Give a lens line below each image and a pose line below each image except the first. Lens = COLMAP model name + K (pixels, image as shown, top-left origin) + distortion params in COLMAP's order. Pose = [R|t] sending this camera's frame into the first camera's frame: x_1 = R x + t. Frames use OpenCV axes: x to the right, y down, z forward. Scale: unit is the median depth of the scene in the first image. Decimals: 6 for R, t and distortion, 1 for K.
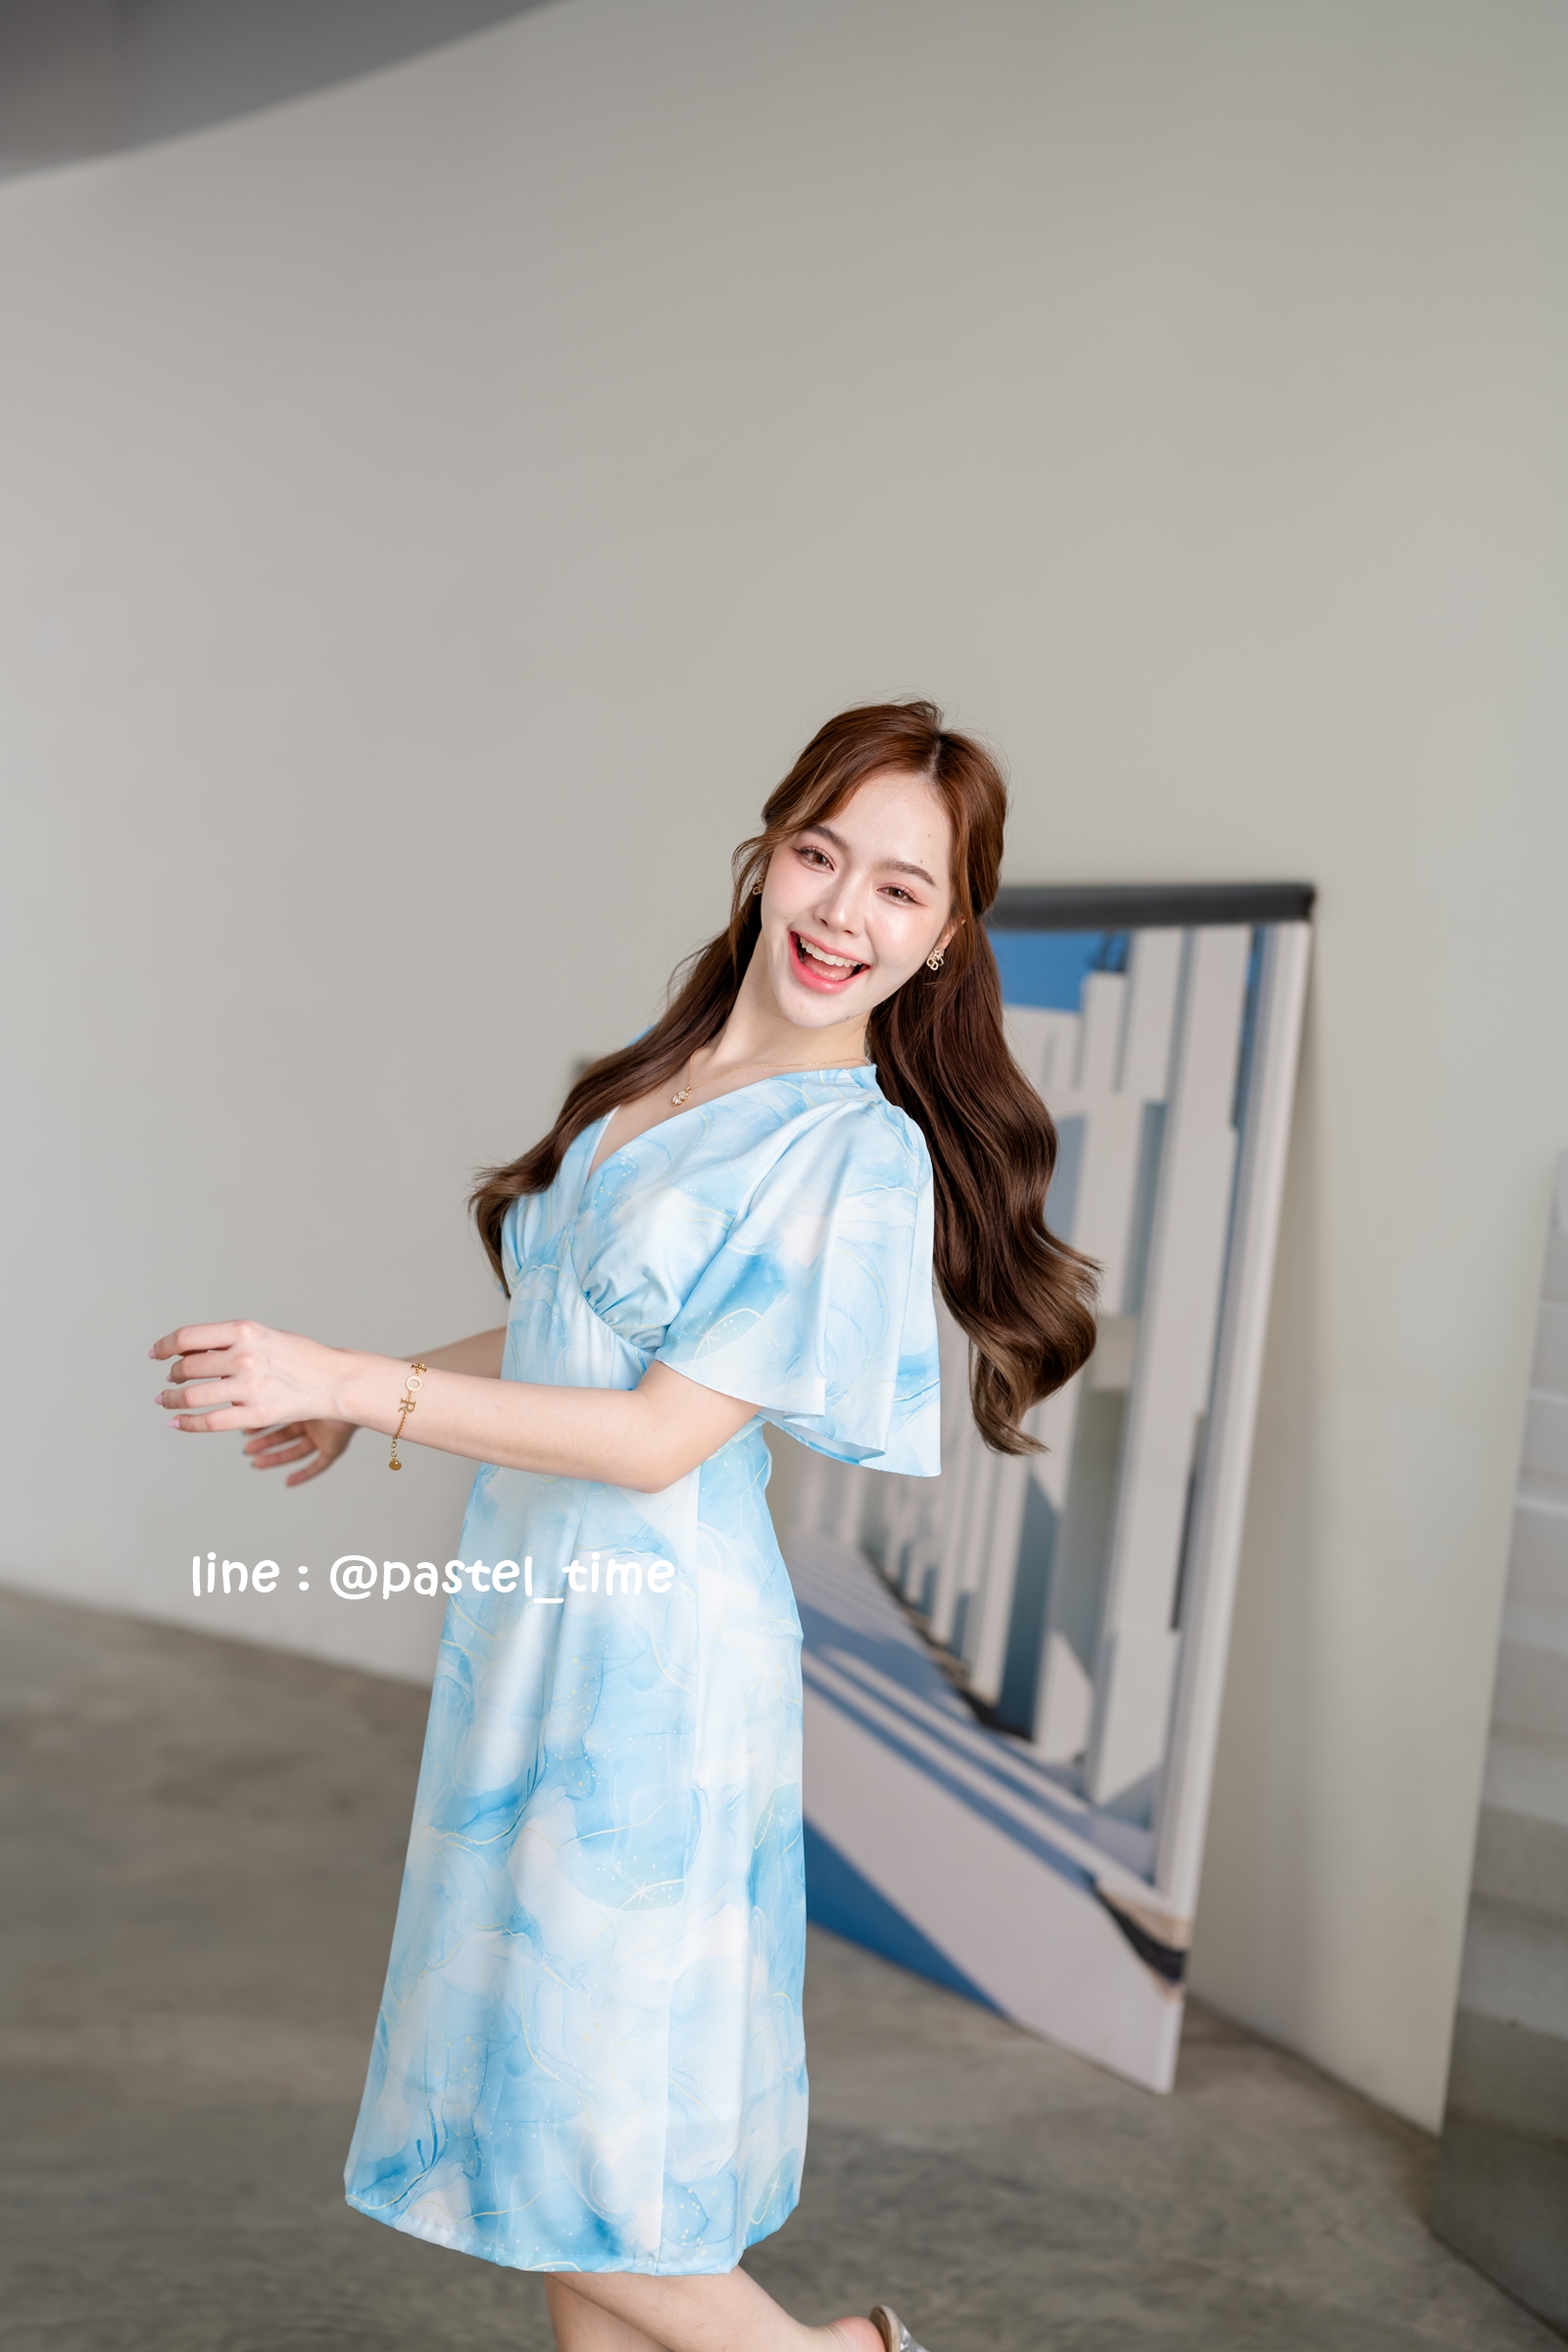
lens RADIAL K [[3410.6, 0, 807.2], [0, 3410.6, 1172.1], [0, 0, 1]] dist [0.009959, 0.000000]
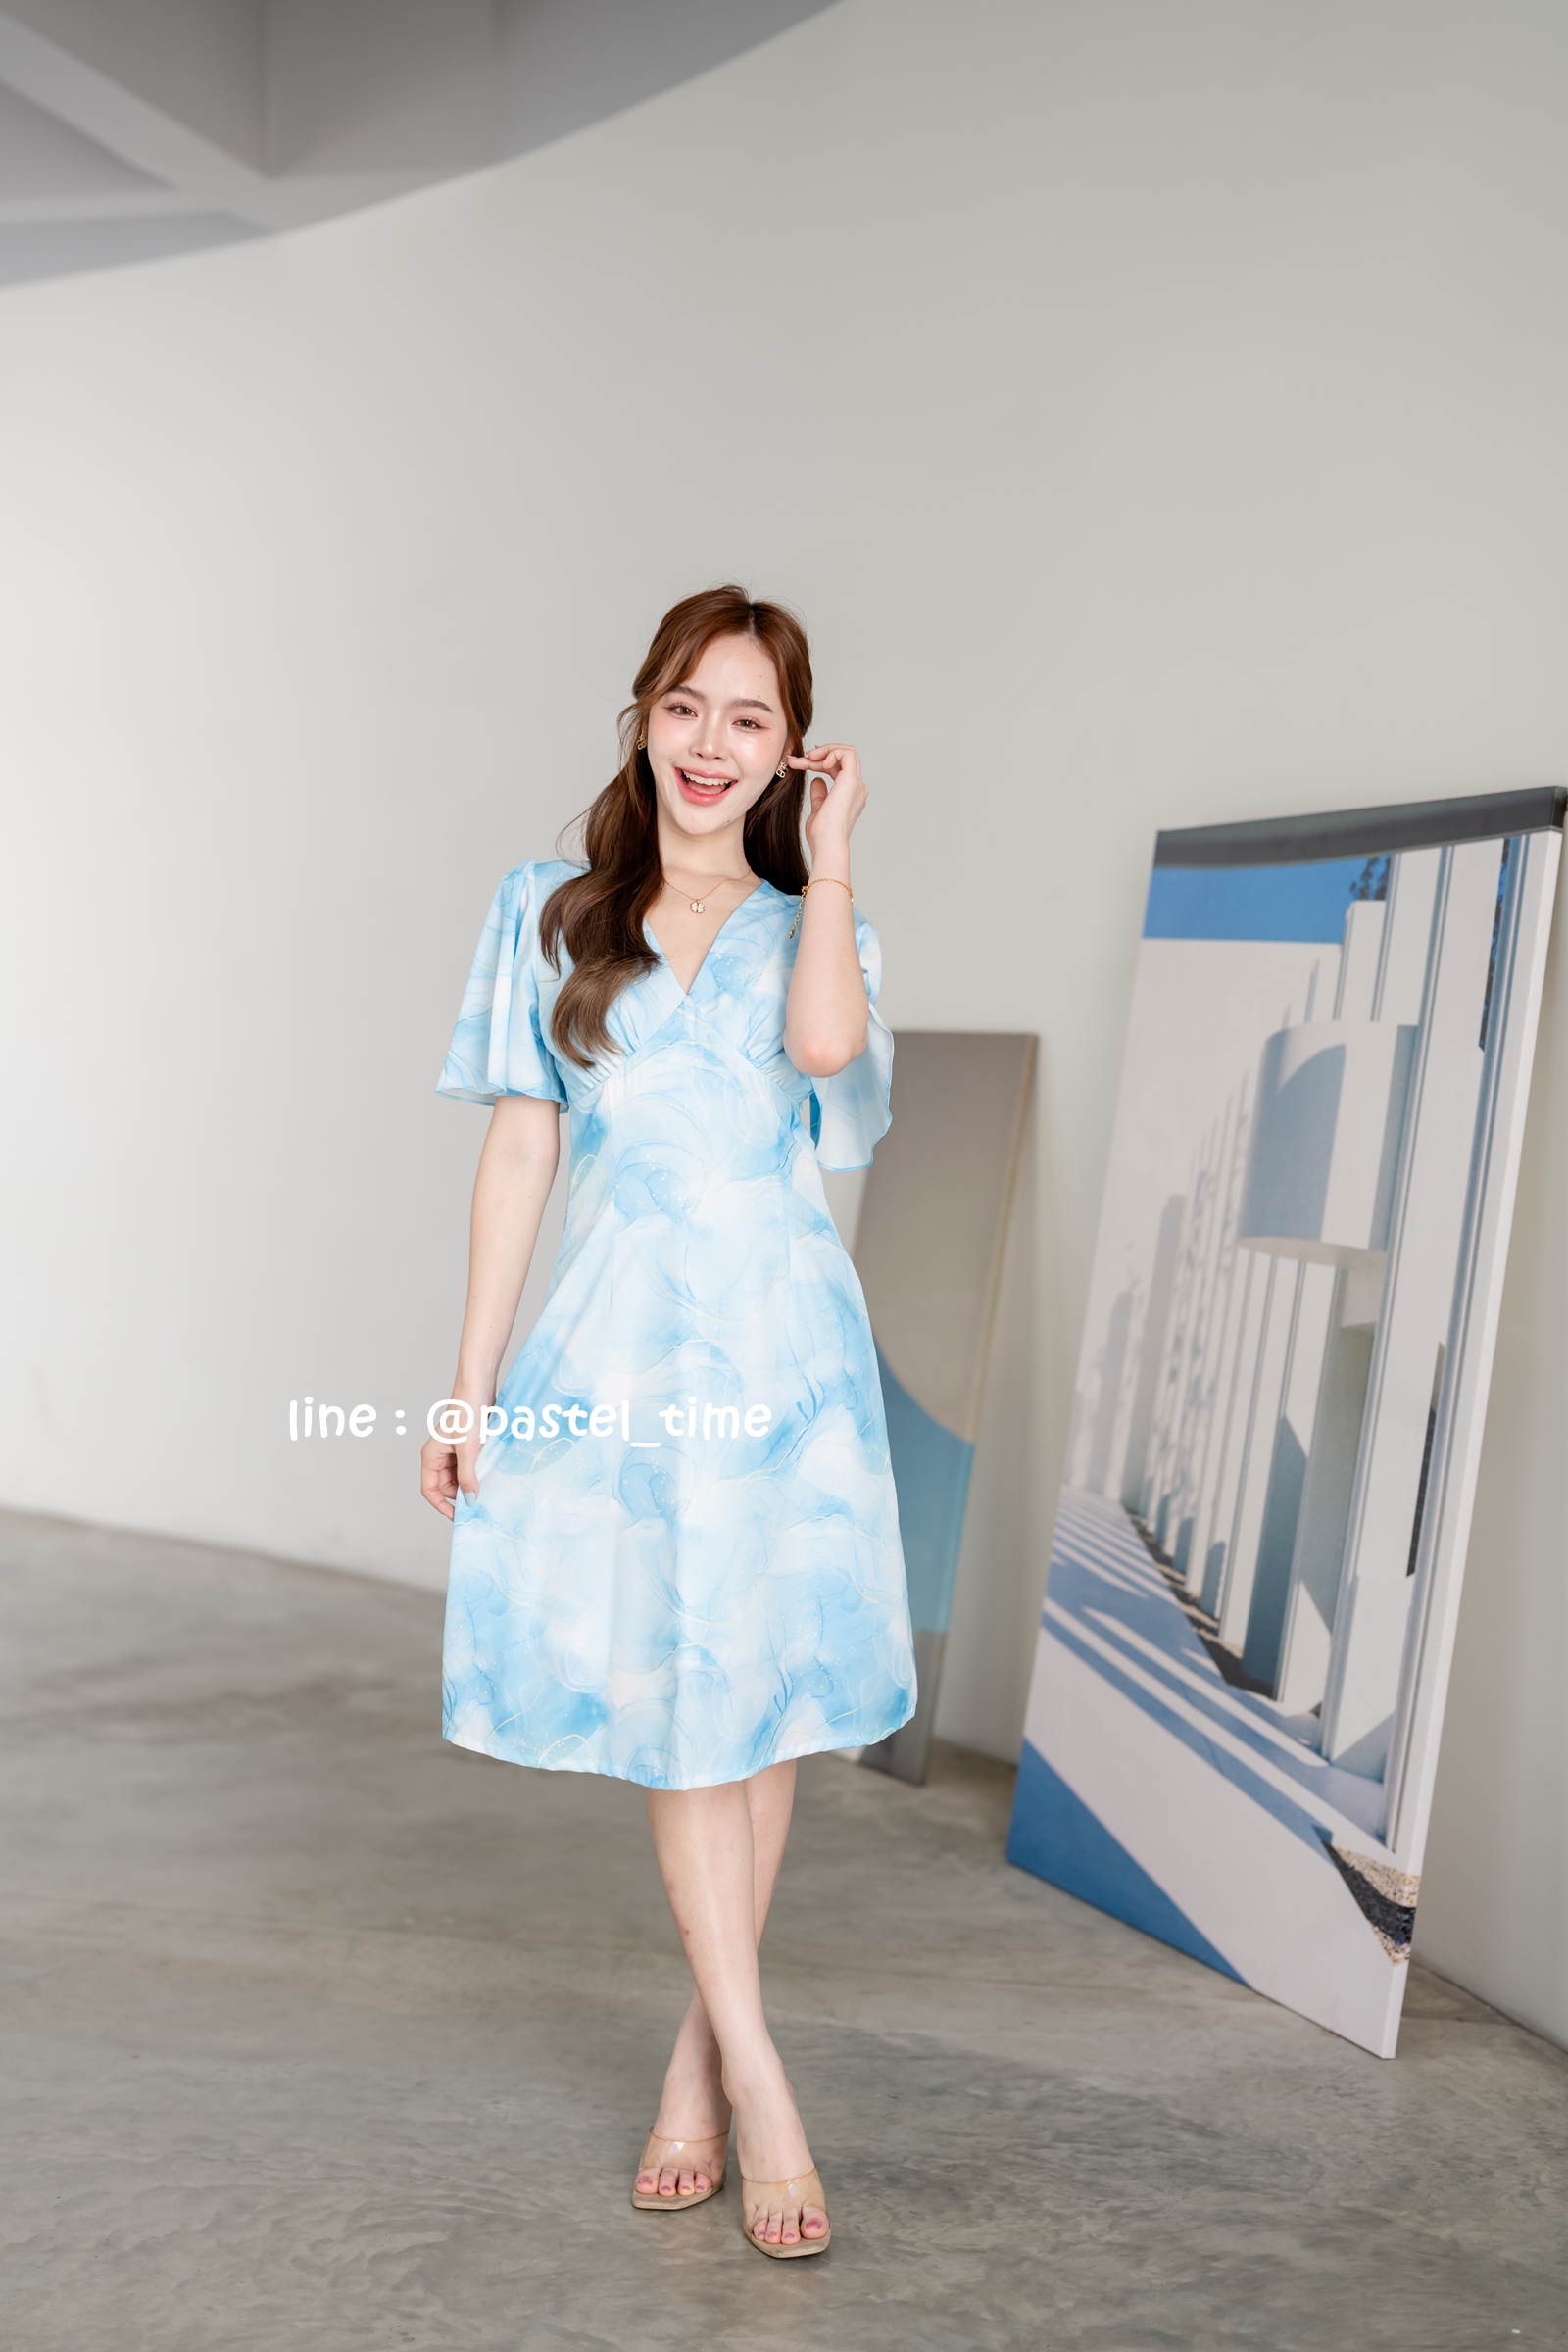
lens RADIAL K [[3410.6, 0, 767.7], [0, 3410.6, 1179.8], [0, 0, 1]] dist [0.009959, 0.000000]
pose [[0.985594, 0.015815, -0.168388, 0.088990], [-0.021600, 0.999236, -0.032574, 0.059243], [0.167744, 0.035742, 0.985183, 0.027623]]
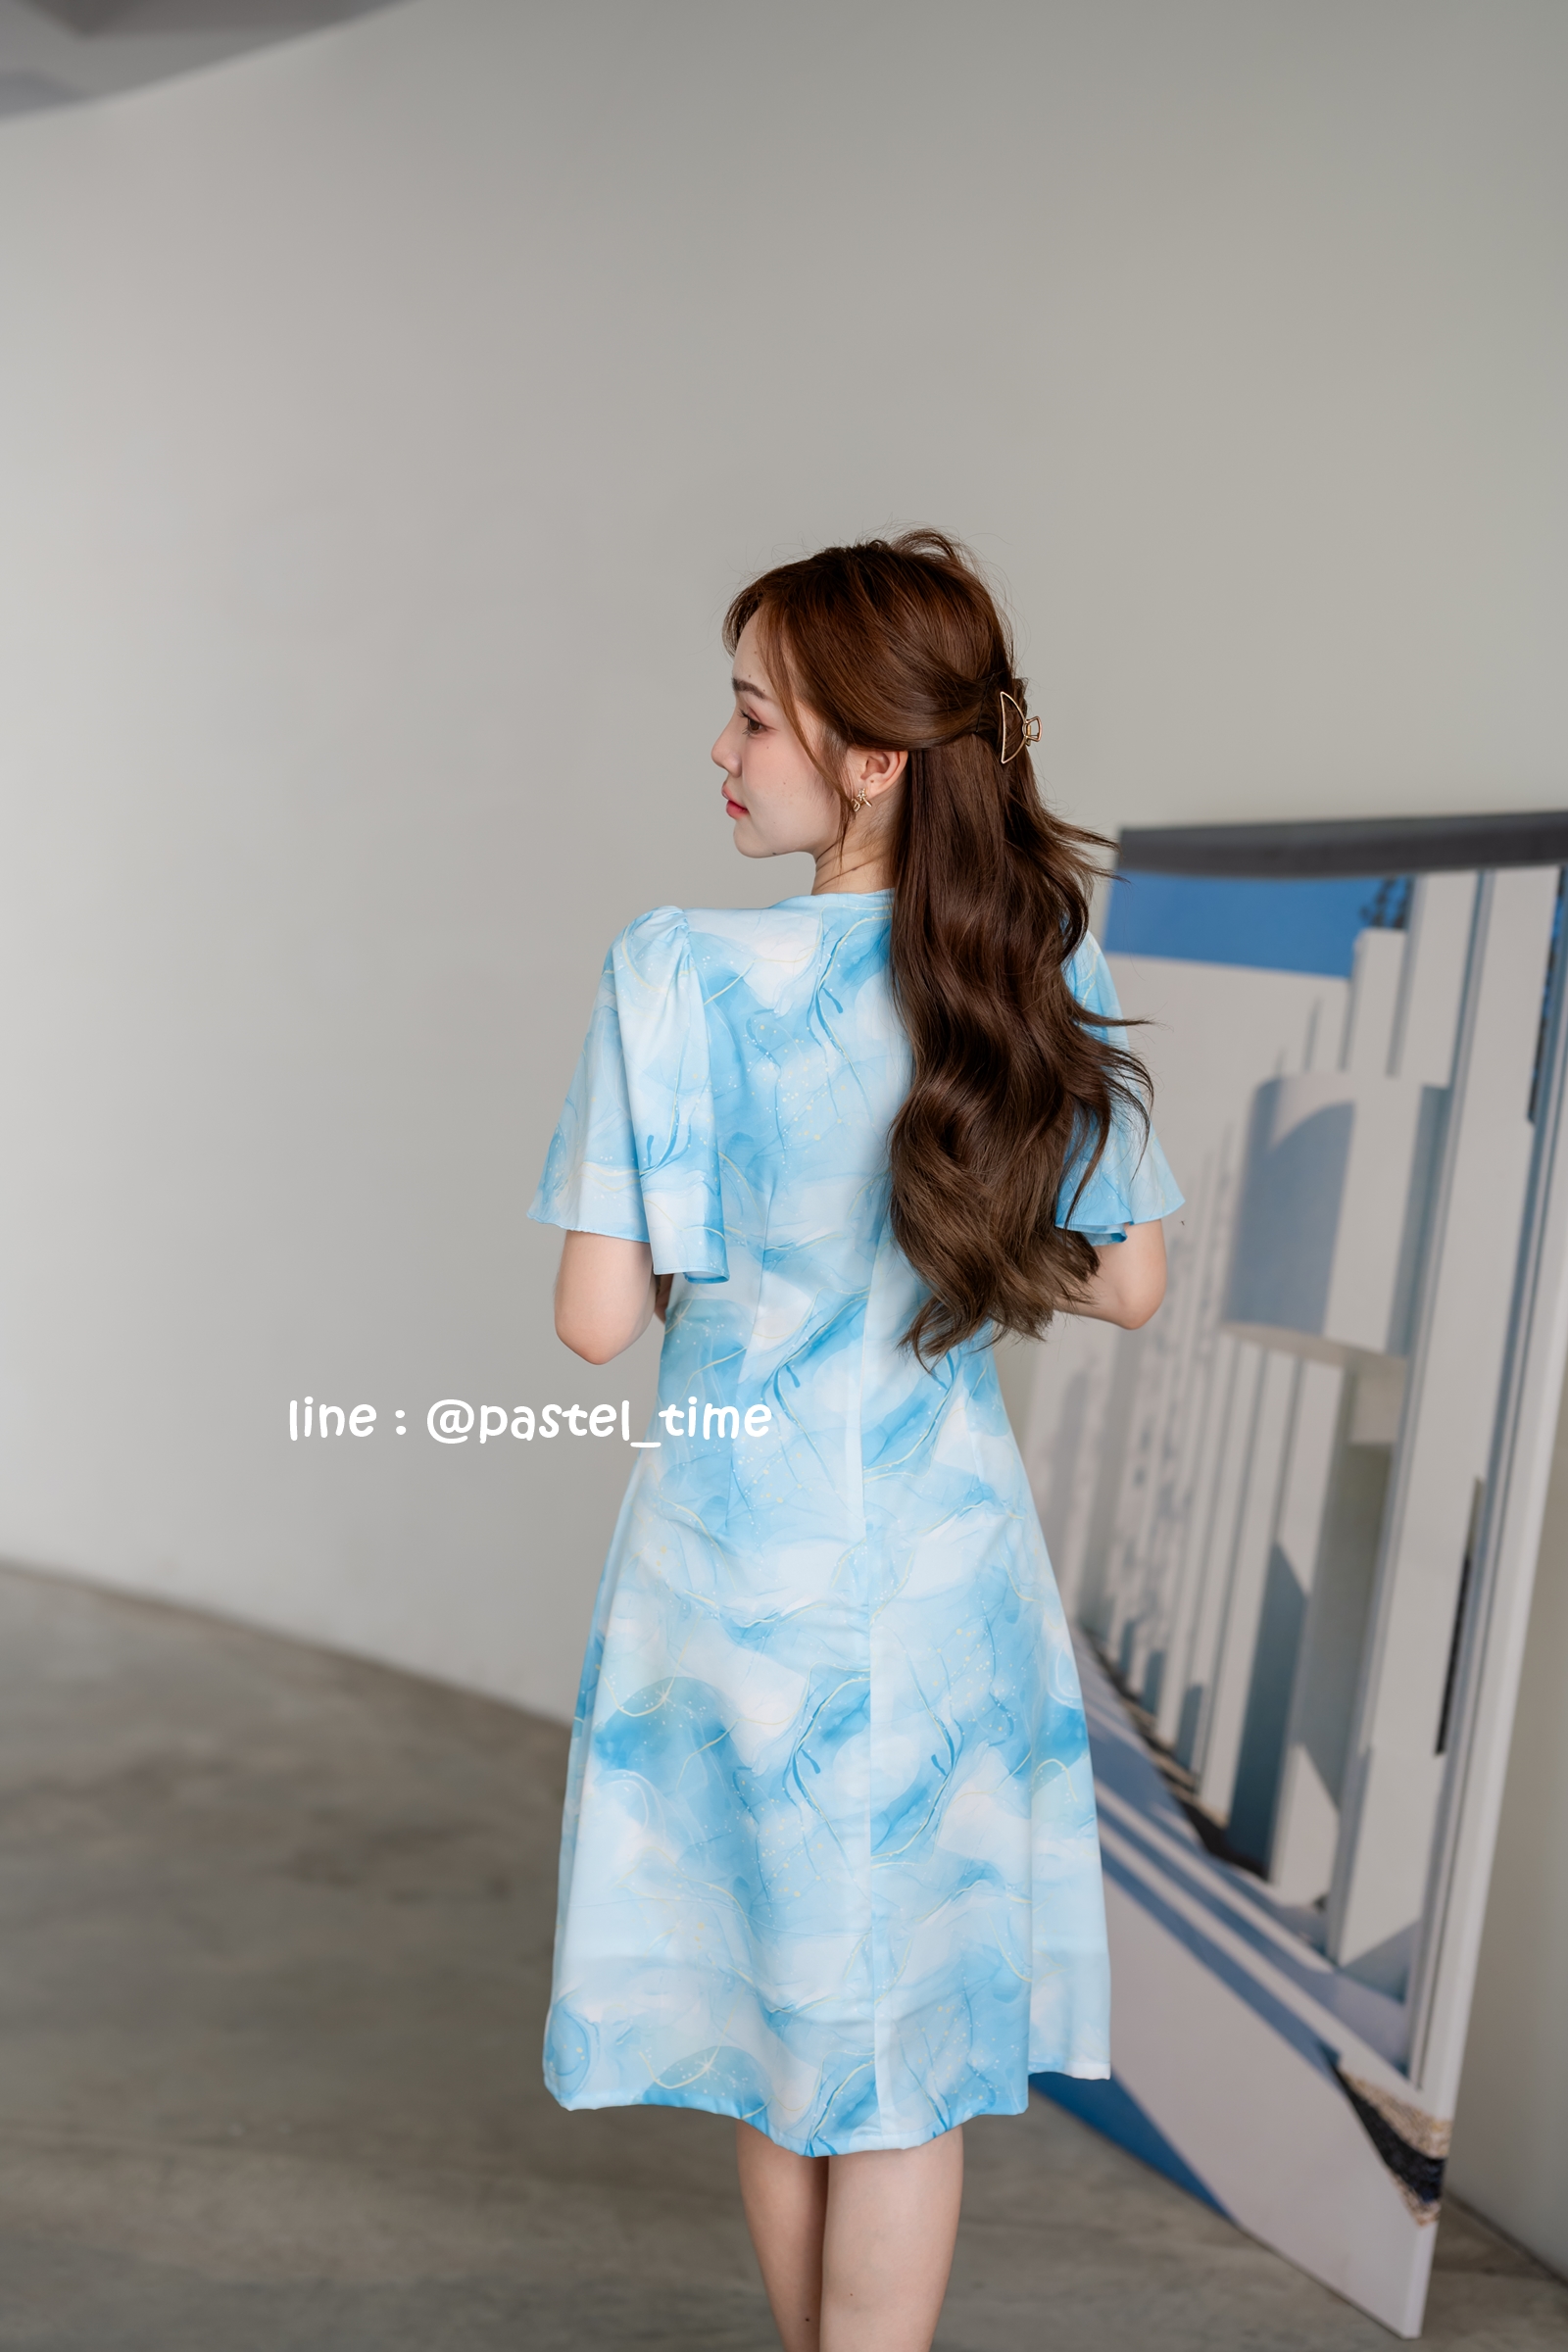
lens RADIAL K [[3410.6, 0, 790.7], [0, 3410.6, 1188.2], [0, 0, 1]] dist [0.009959, 0.000000]
pose [[0.992217, 0.022608, -0.122452, 0.051769], [-0.022401, 0.999744, 0.003071, 0.004031], [0.122490, -0.000304, 0.992470, 0.193813]]
